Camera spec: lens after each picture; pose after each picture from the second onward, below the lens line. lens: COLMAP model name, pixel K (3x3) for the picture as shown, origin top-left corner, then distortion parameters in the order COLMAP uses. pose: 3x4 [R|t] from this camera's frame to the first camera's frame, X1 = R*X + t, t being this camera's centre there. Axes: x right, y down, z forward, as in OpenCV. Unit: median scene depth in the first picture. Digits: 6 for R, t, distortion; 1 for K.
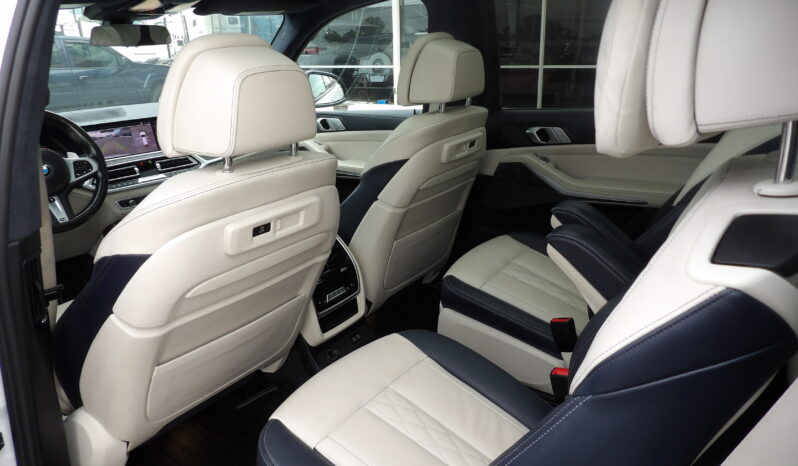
lens RADIAL K [[573.5, 0, 379.6], [0, 573.5, 235.2], [0, 0, 1]] dist [-0.037222, 0.046484]
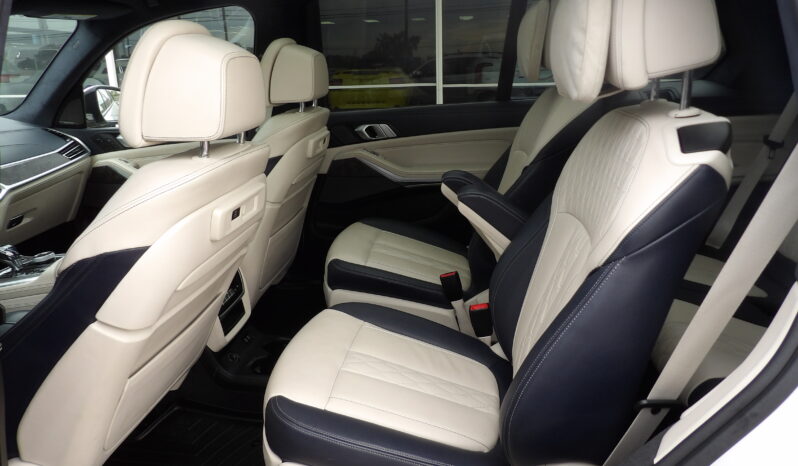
lens RADIAL K [[573.5, 0, 392.9], [0, 573.5, 231.8], [0, 0, 1]] dist [-0.037222, 0.046484]
pose [[0.885399, -0.130441, 0.446154, -0.249605], [0.149848, 0.988674, -0.008320, 0.043296], [-0.440016, 0.074222, 0.894918, -0.019149]]
